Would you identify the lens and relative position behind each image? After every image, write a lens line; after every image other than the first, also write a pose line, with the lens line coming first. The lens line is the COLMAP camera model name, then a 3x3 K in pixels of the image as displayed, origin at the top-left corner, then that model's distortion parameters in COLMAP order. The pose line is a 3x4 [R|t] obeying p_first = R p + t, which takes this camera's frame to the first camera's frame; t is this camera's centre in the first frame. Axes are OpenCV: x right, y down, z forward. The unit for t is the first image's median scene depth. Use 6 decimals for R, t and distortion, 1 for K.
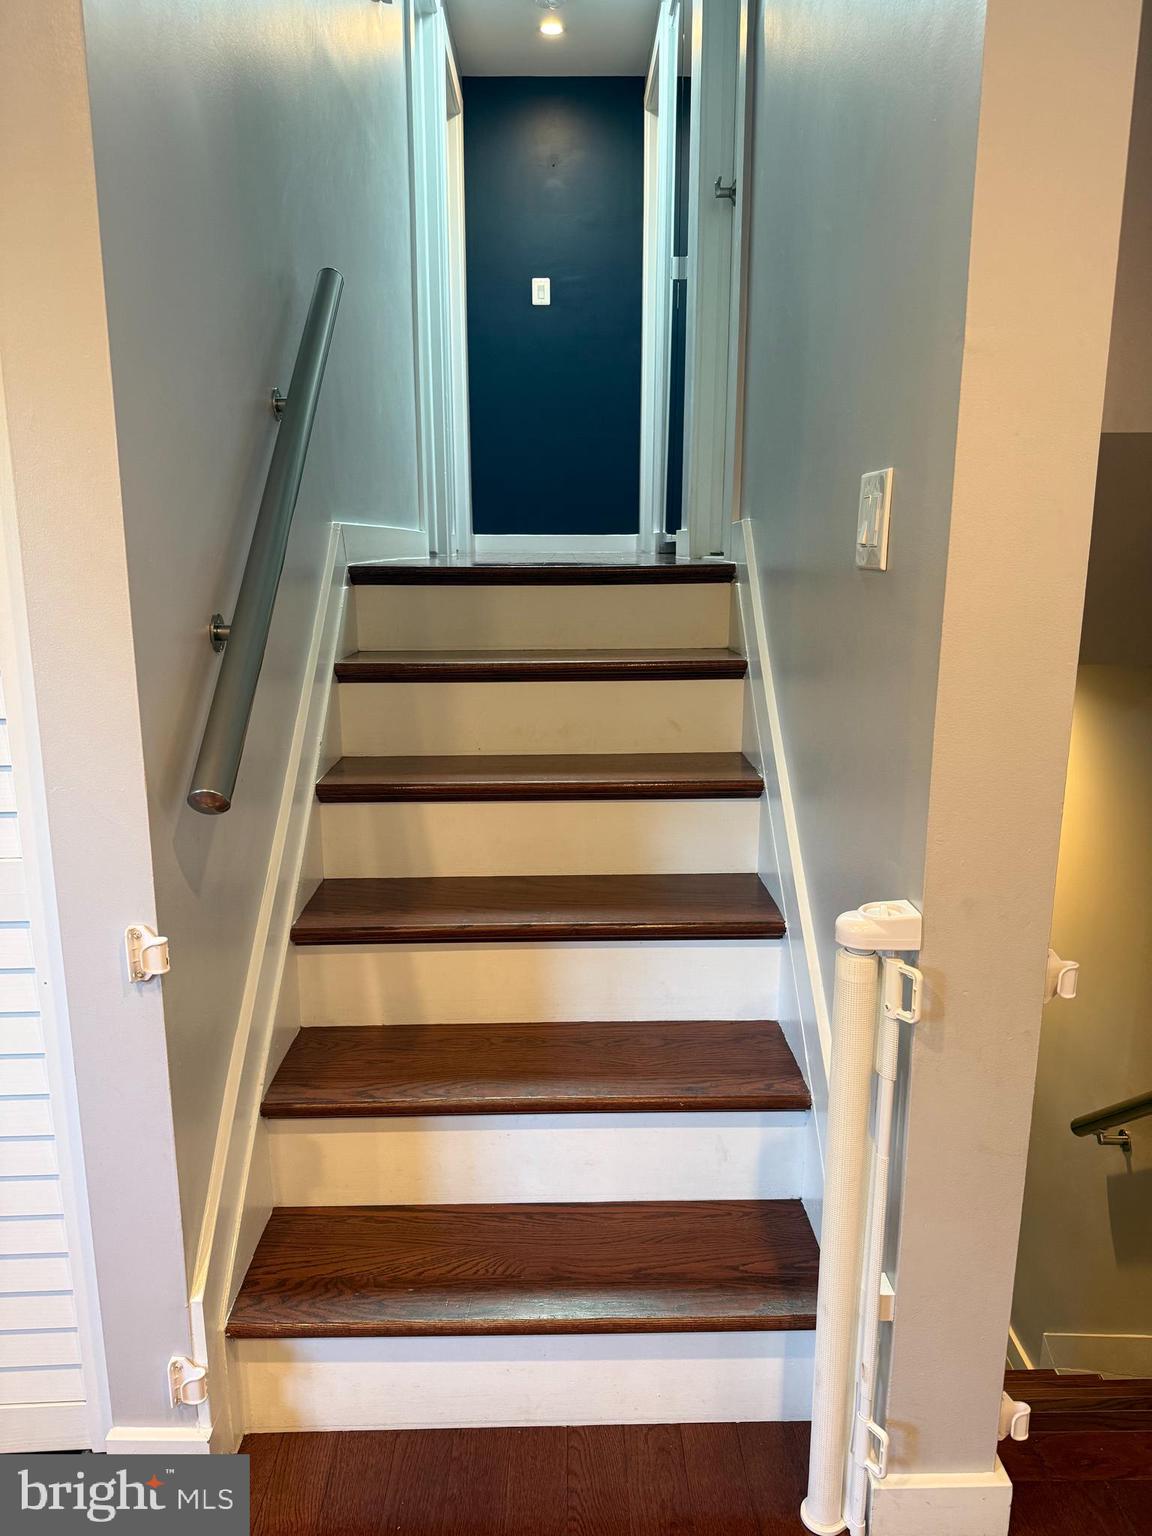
lens RADIAL K [[1089.9, 0, 576.9], [0, 1089.9, 766.2], [0, 0, 1]] dist [0.012389, -0.002504]
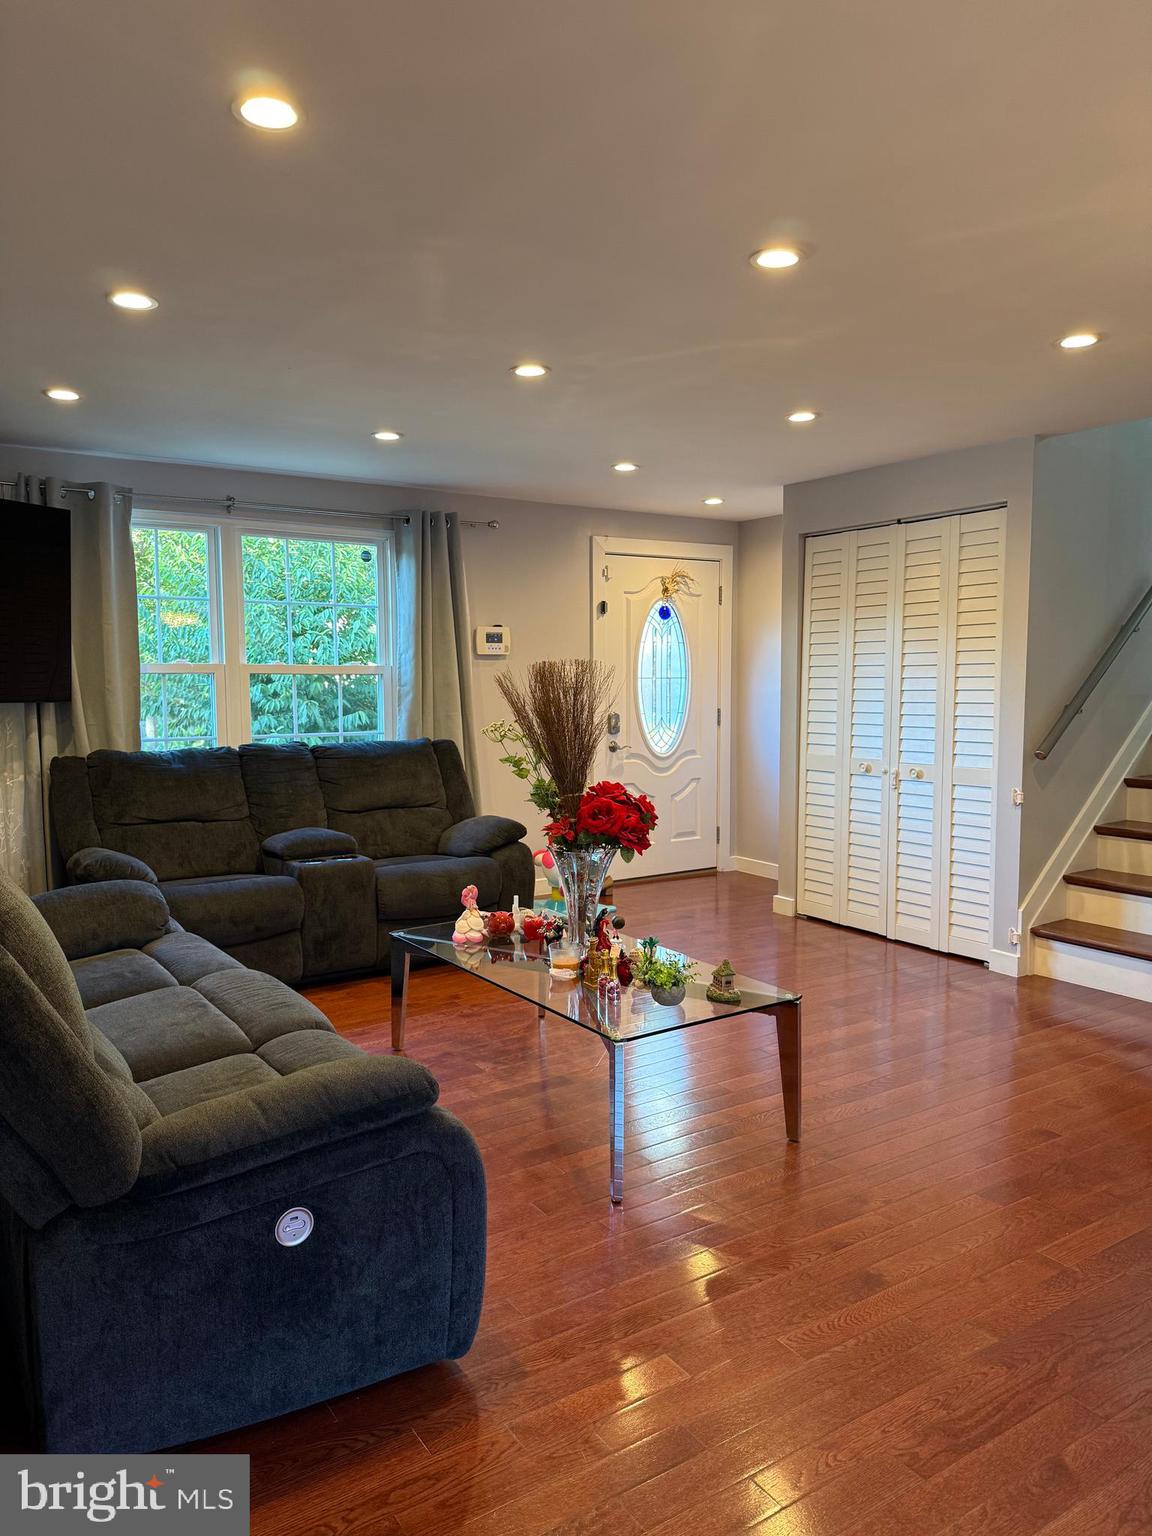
lens RADIAL K [[1089.9, 0, 575.8], [0, 1089.9, 767.7], [0, 0, 1]] dist [0.012389, -0.002504]
pose [[0.543024, 0.068746, -0.836898, 1.455554], [-0.173484, 0.984326, -0.031709, 0.358915], [0.821601, 0.162408, 0.546439, -1.733365]]
